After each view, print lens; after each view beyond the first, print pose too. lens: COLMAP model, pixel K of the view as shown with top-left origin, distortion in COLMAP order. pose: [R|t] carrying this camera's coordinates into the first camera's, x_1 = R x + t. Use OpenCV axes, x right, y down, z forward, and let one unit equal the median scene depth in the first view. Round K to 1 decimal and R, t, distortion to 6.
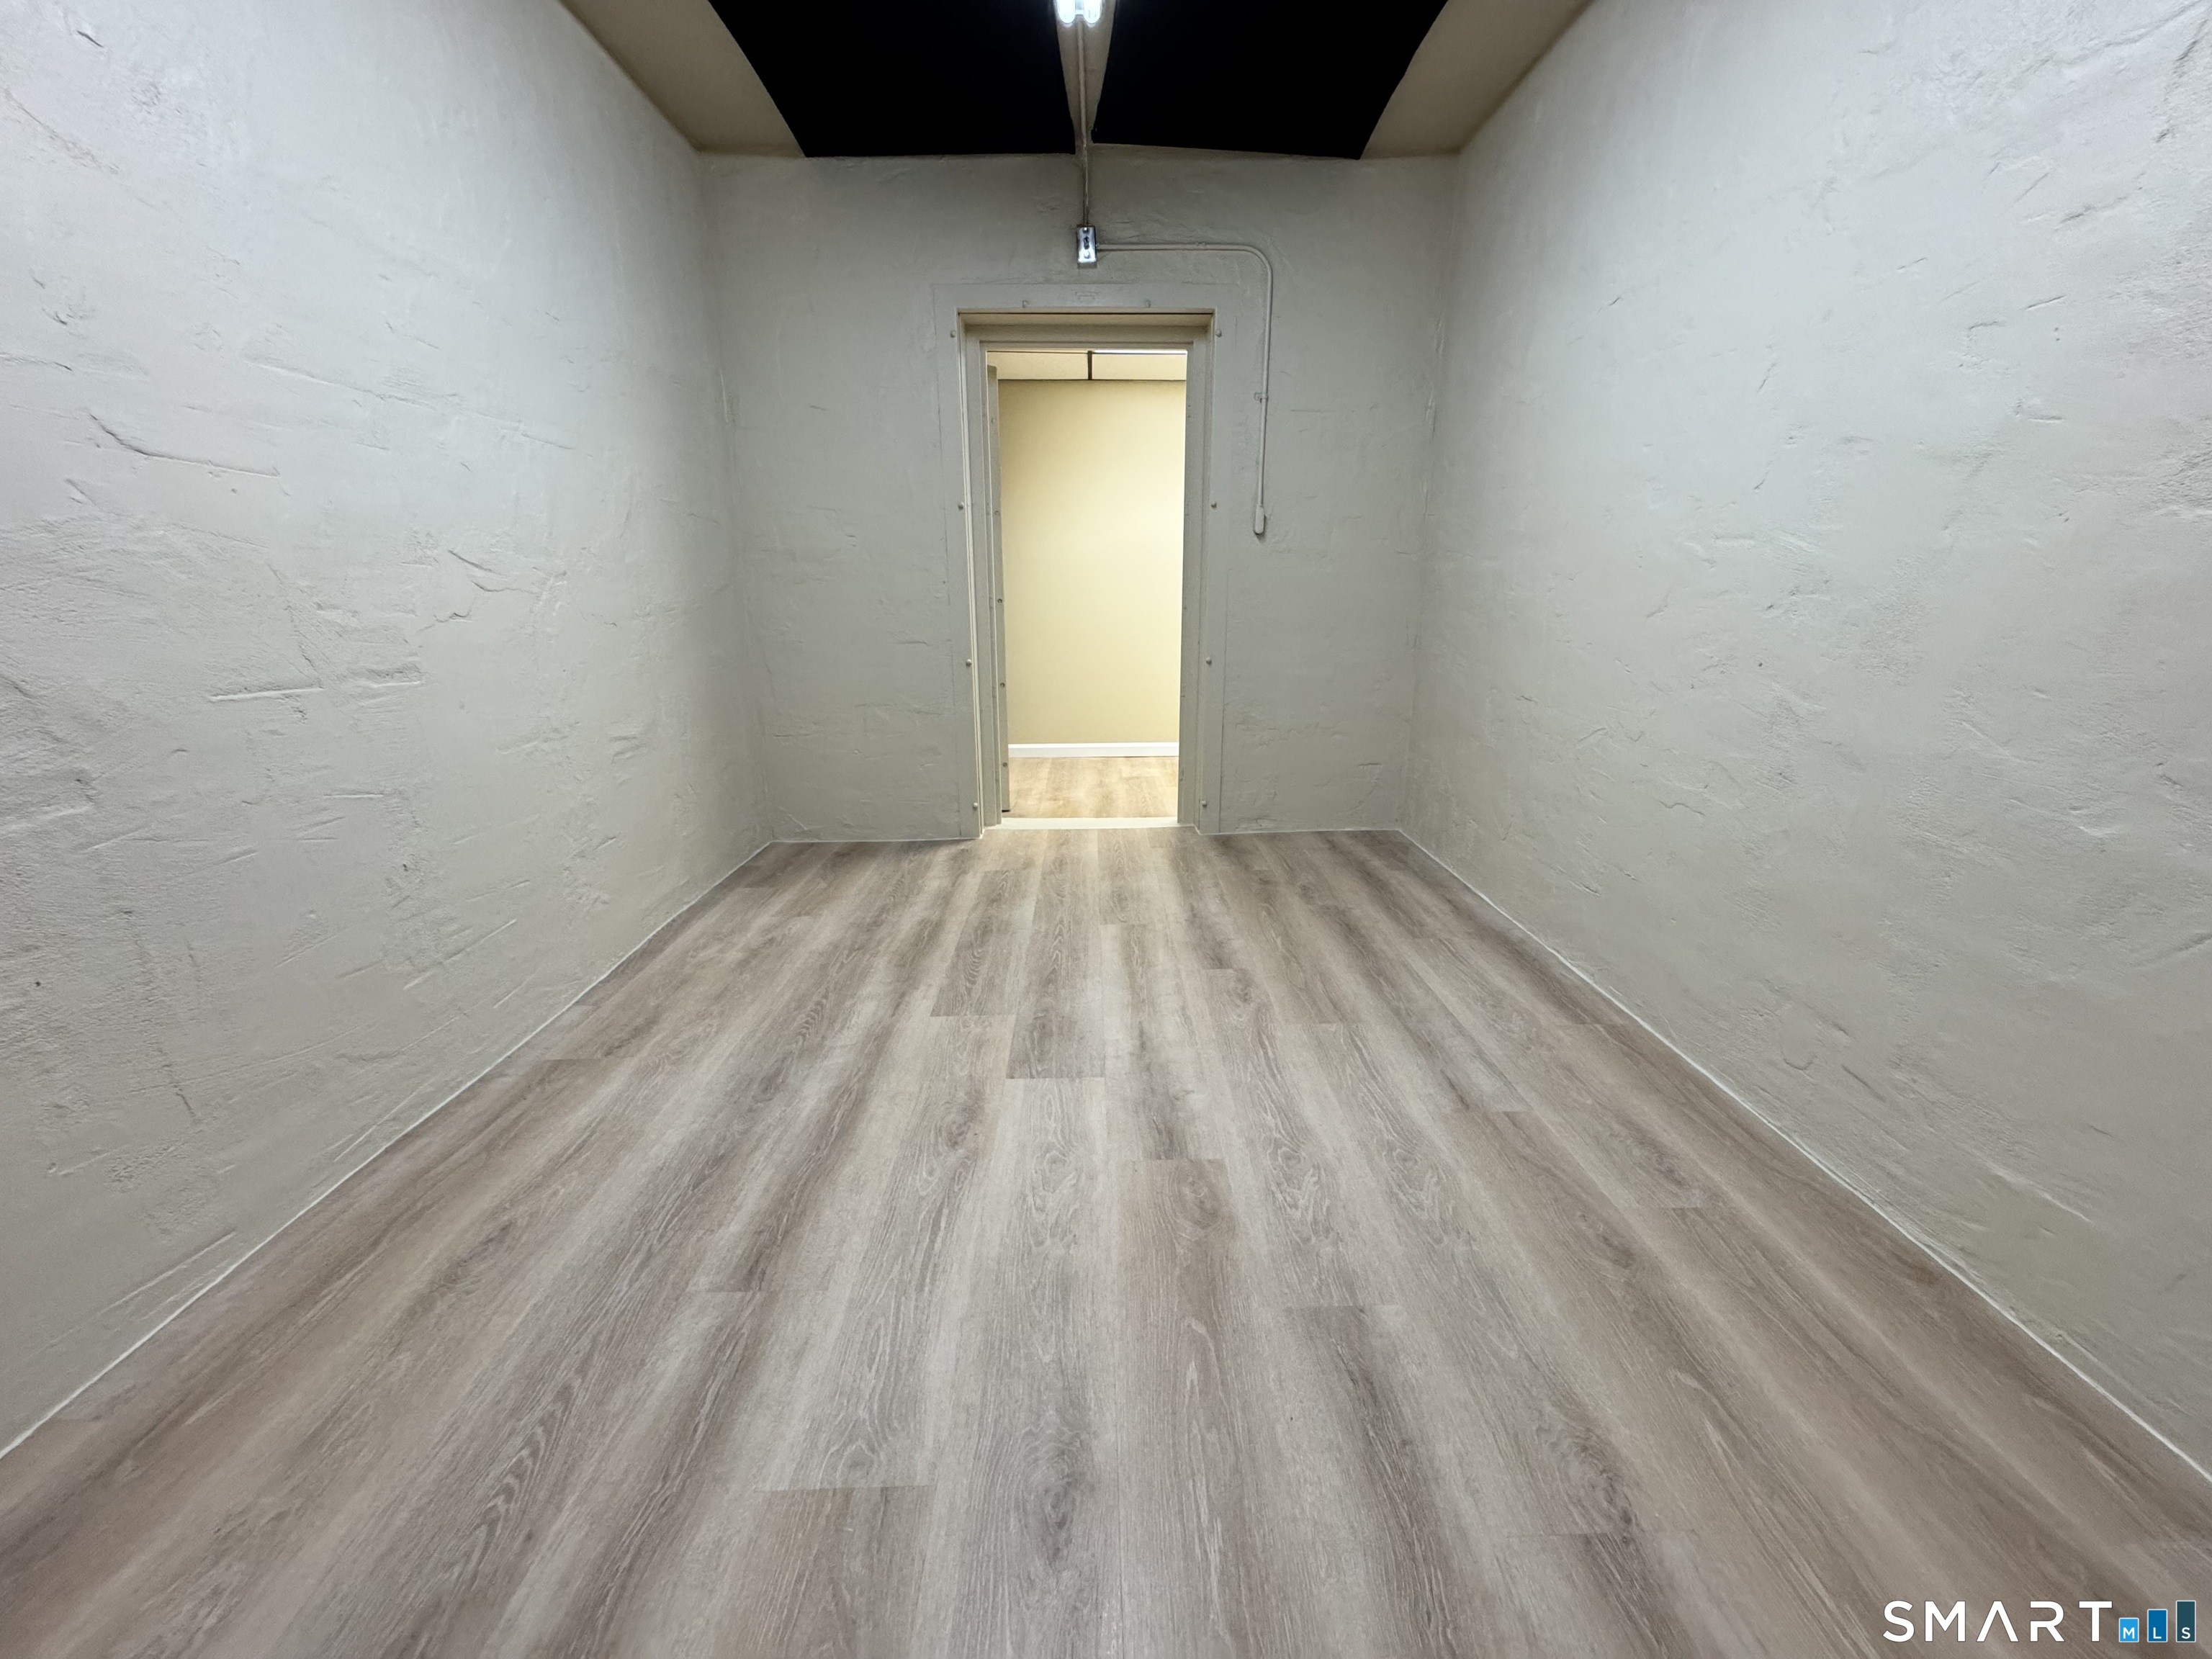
lens RADIAL K [[875.9, 0, 1109.0], [0, 875.9, 828.5], [0, 0, 1]] dist [-0.000391, -0.000098]
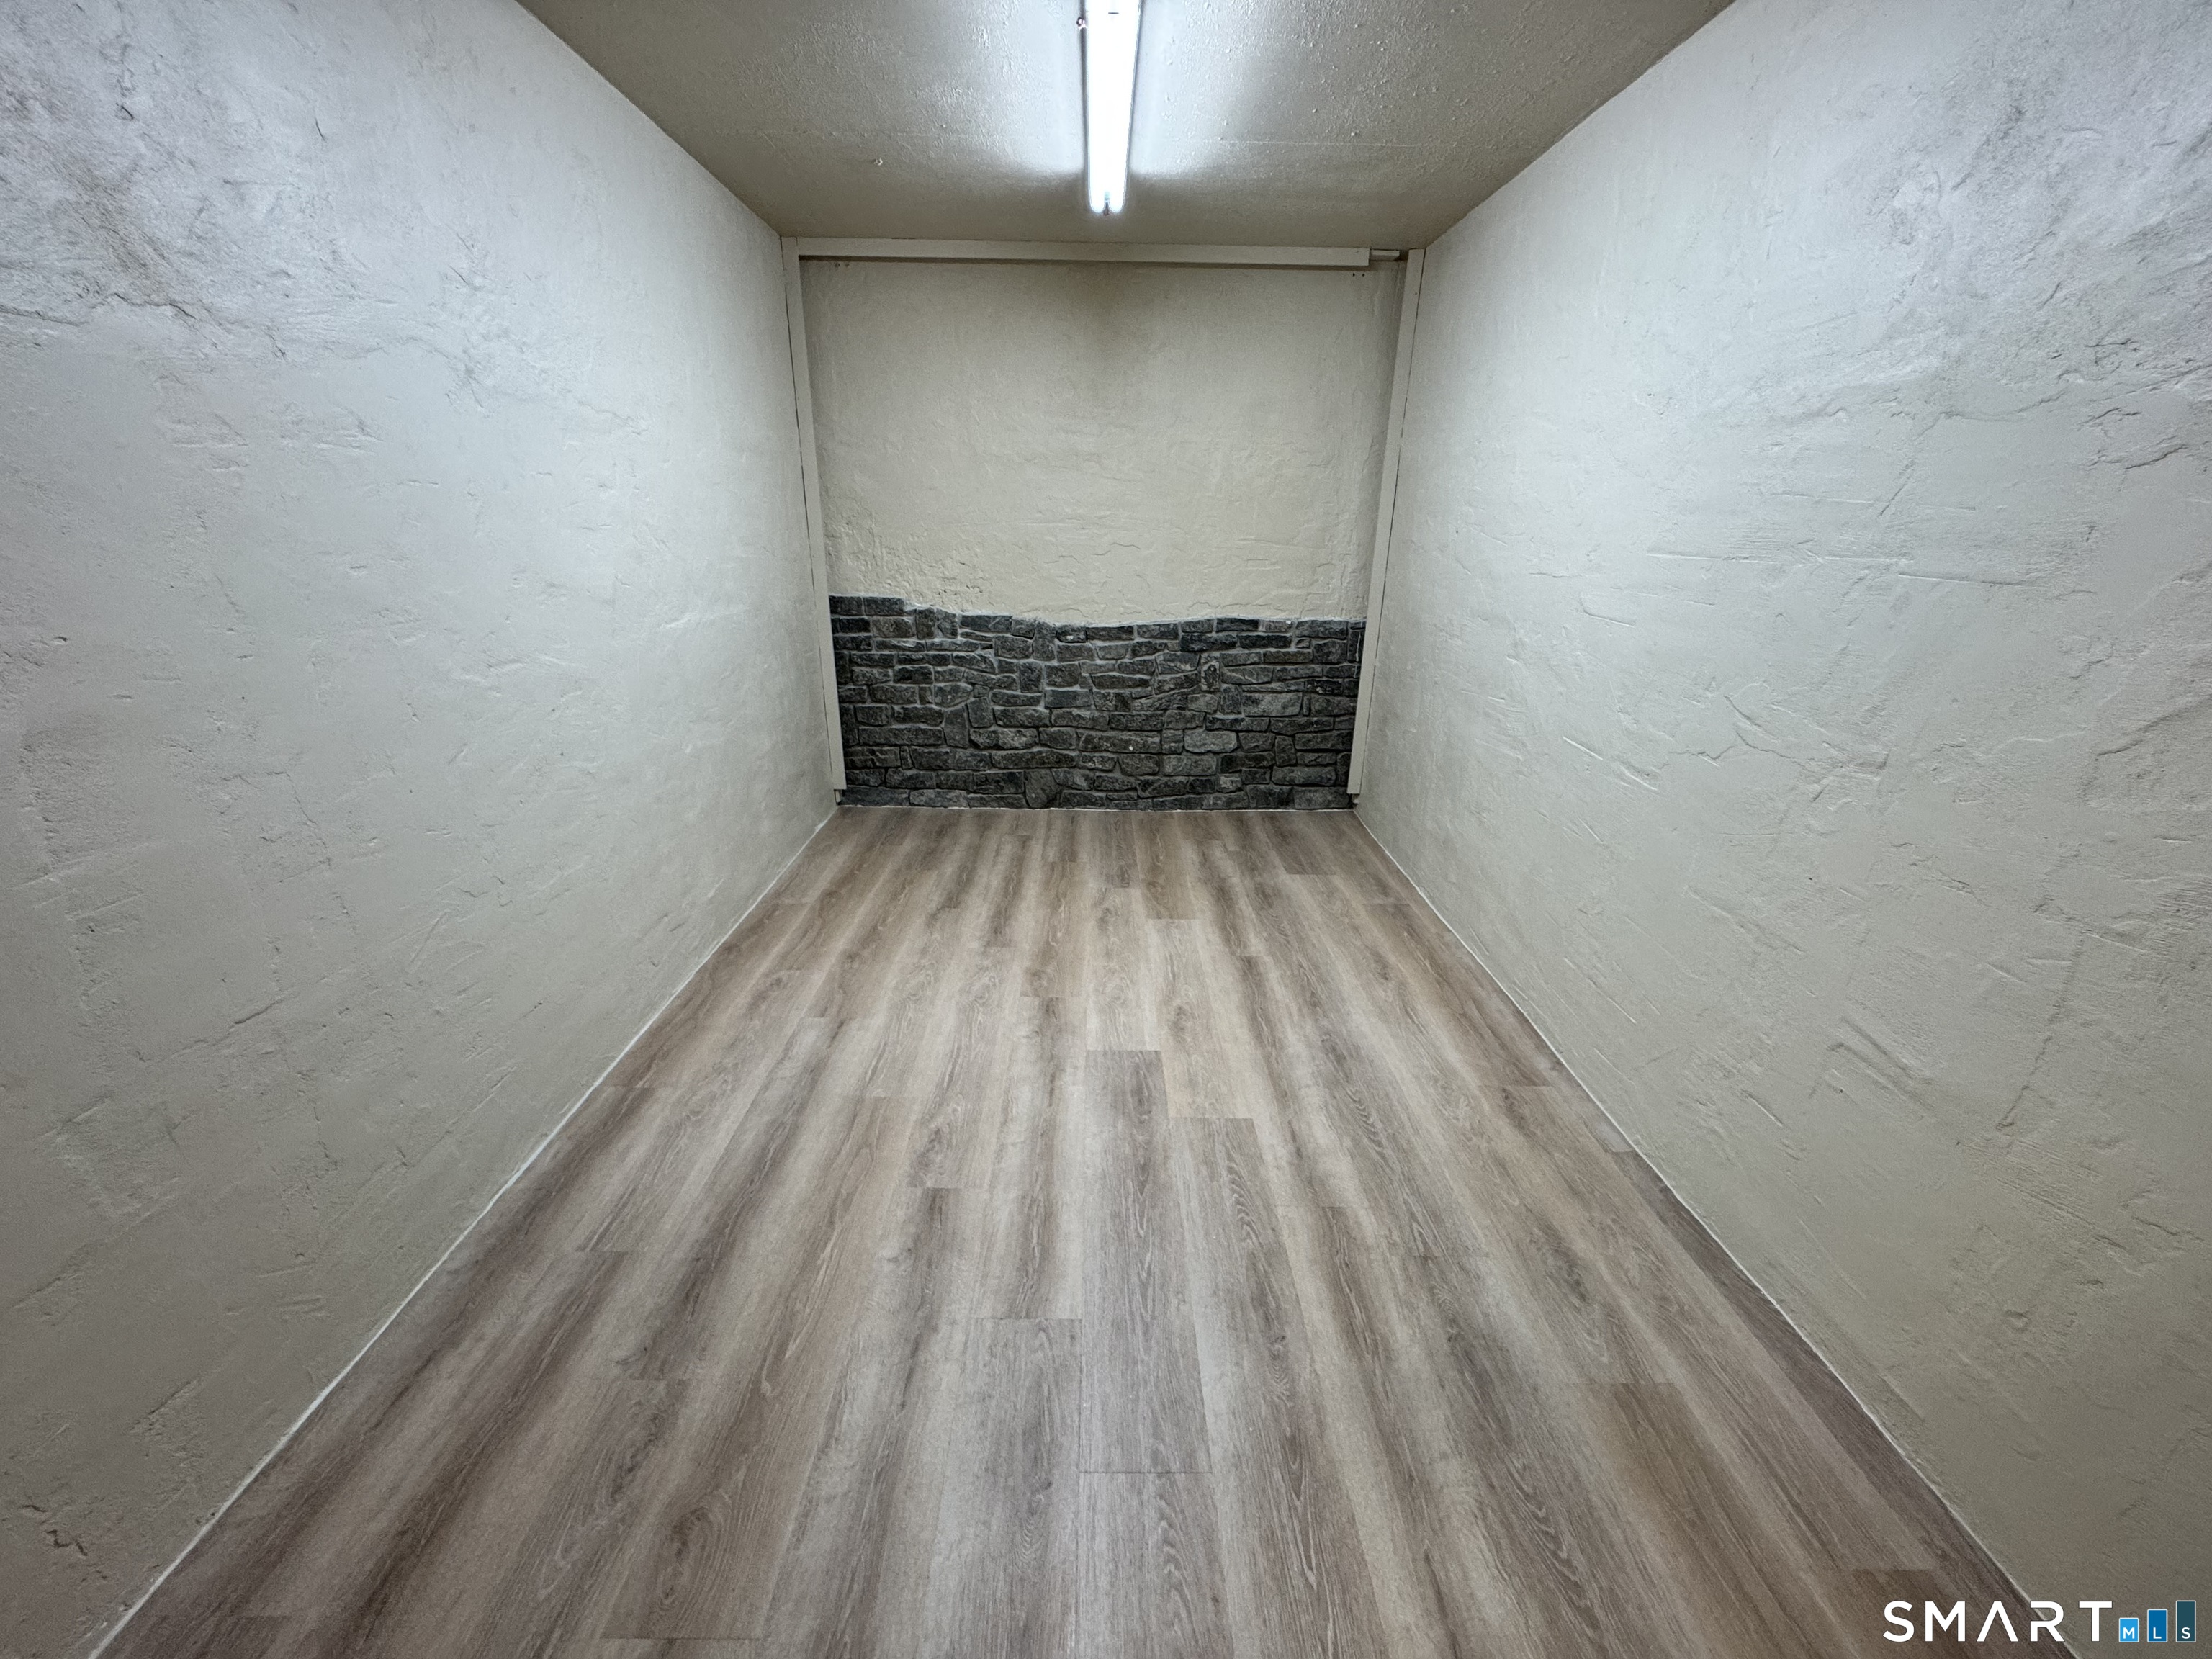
lens RADIAL K [[875.9, 0, 1109.0], [0, 875.9, 828.5], [0, 0, 1]] dist [-0.000391, -0.000098]
pose [[-0.999886, -0.015020, 0.001498, -0.034030], [-0.011405, 0.816741, 0.576892, -0.710753], [-0.009888, 0.576809, -0.816819, 1.775002]]
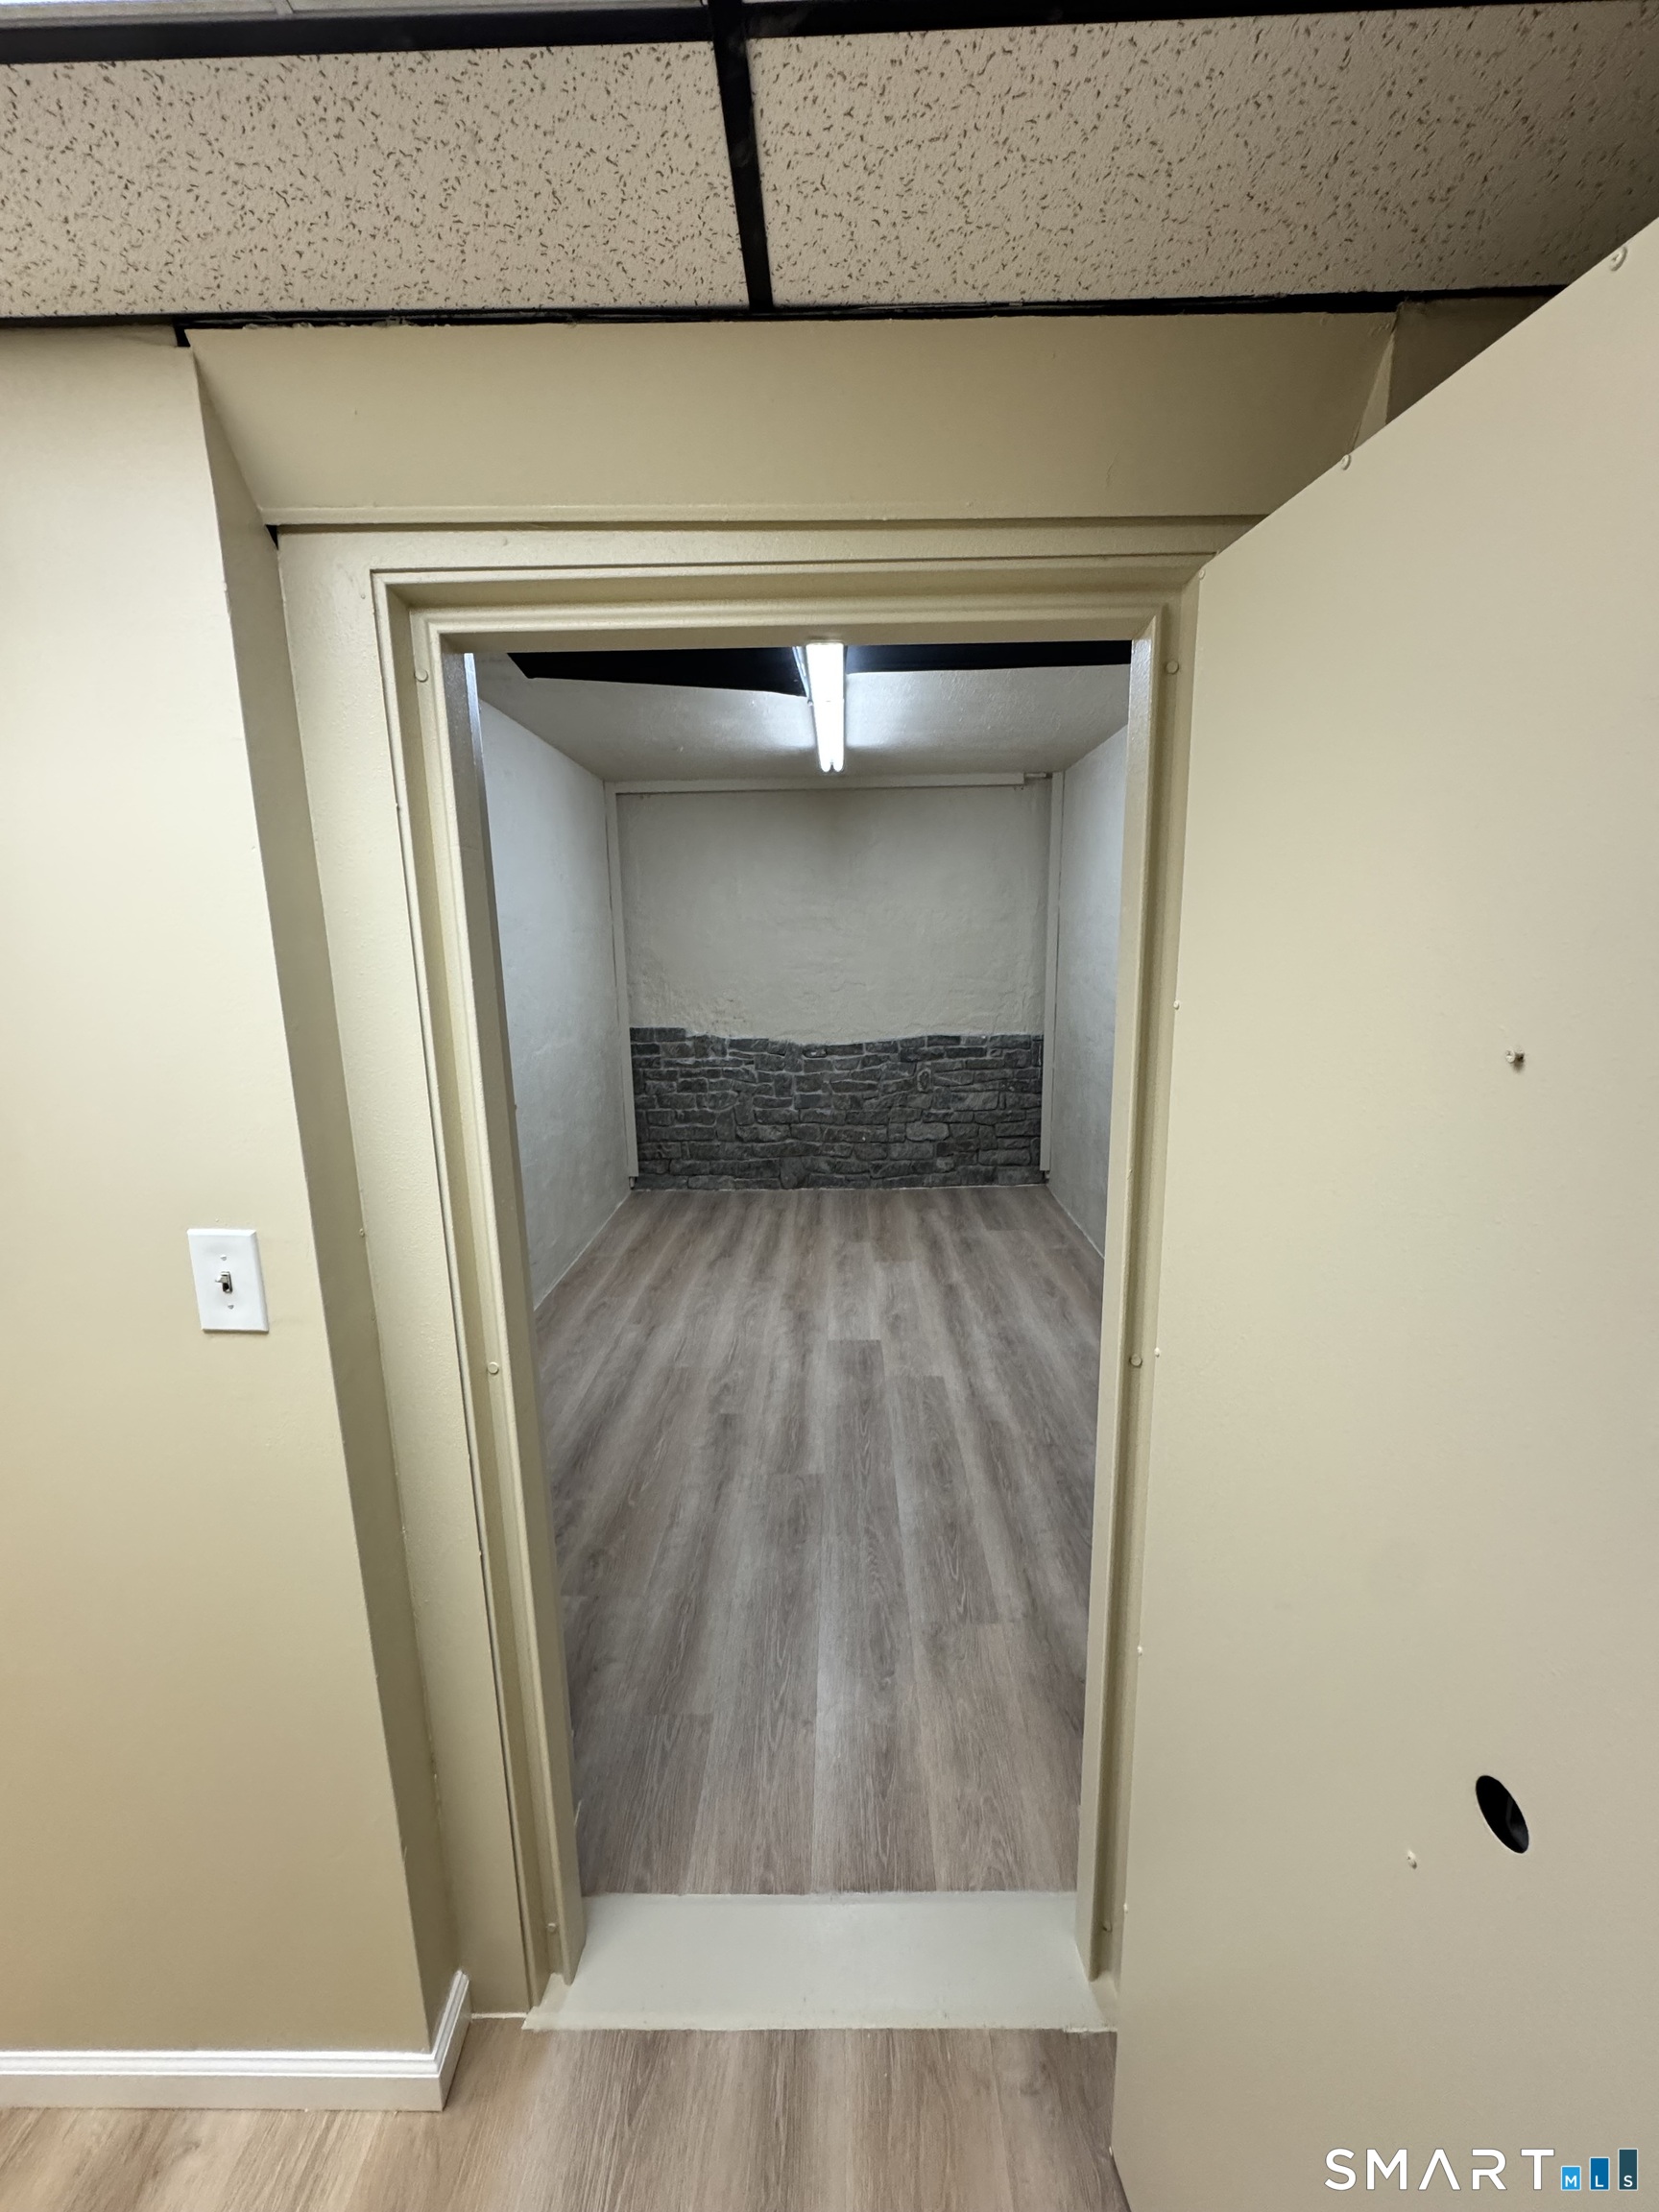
lens RADIAL K [[875.9, 0, 829.5], [0, 875.9, 1106.0], [0, 0, 1]] dist [-0.000391, -0.000098]
pose [[-0.999257, 0.012057, 0.036606, -0.077568], [0.027018, 0.896487, 0.442245, -0.924556], [-0.027485, 0.442905, -0.896147, 2.297470]]
